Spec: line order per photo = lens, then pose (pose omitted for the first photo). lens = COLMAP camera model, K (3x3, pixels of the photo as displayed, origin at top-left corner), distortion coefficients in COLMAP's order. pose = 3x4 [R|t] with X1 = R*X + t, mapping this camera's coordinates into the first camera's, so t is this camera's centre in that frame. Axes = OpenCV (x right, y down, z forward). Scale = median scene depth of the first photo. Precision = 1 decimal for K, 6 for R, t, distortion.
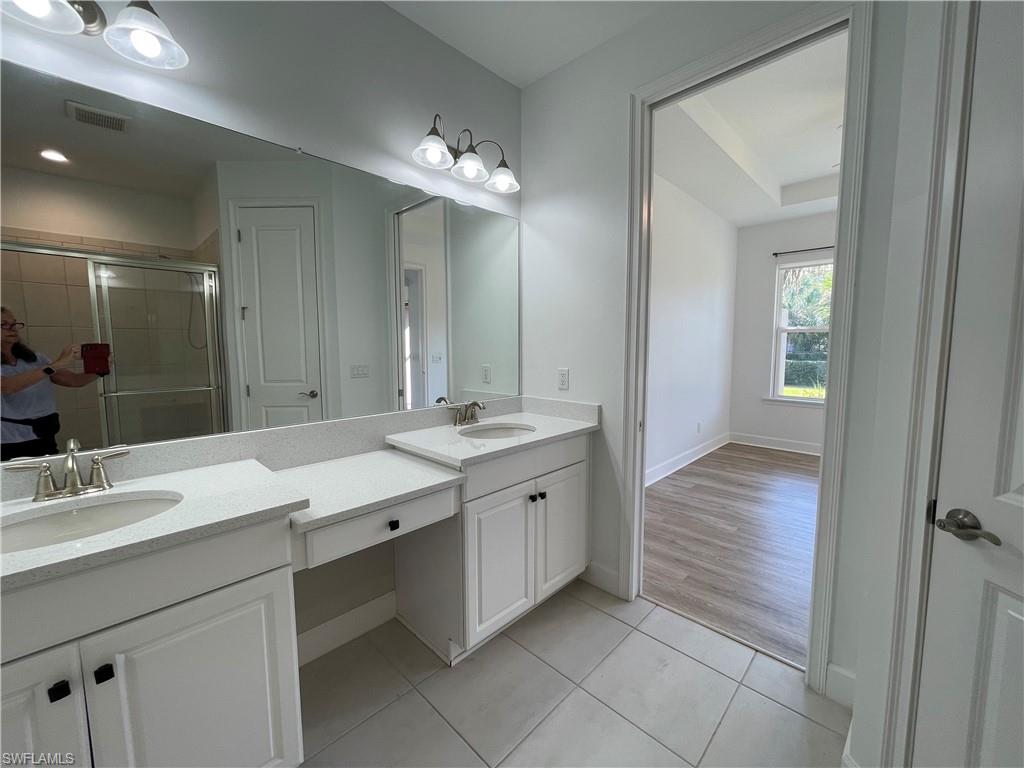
lens RADIAL K [[414.8, 0, 515.0], [0, 414.8, 384.9], [0, 0, 1]] dist [-0.000903, 0.001120]
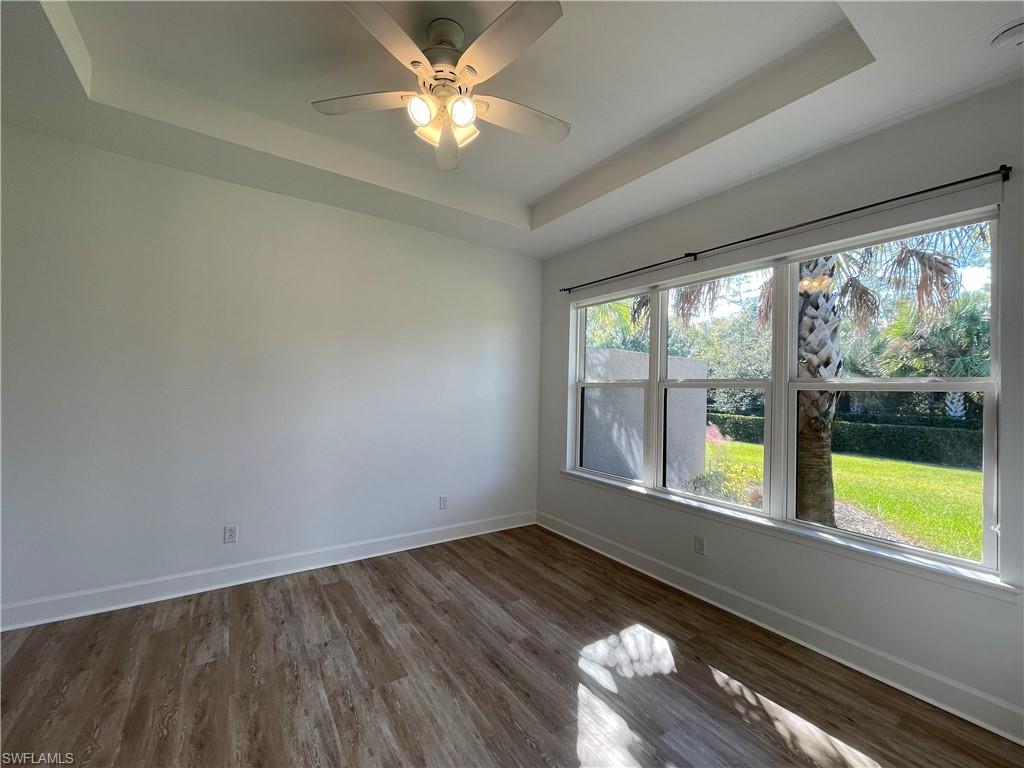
lens RADIAL K [[414.8, 0, 512.2], [0, 414.8, 387.3], [0, 0, 1]] dist [-0.000903, 0.001120]
pose [[0.979145, 0.022313, -0.201934, 1.512328], [-0.045049, 0.993052, -0.108708, -0.074907], [0.198106, 0.115538, 0.973347, 0.480525]]
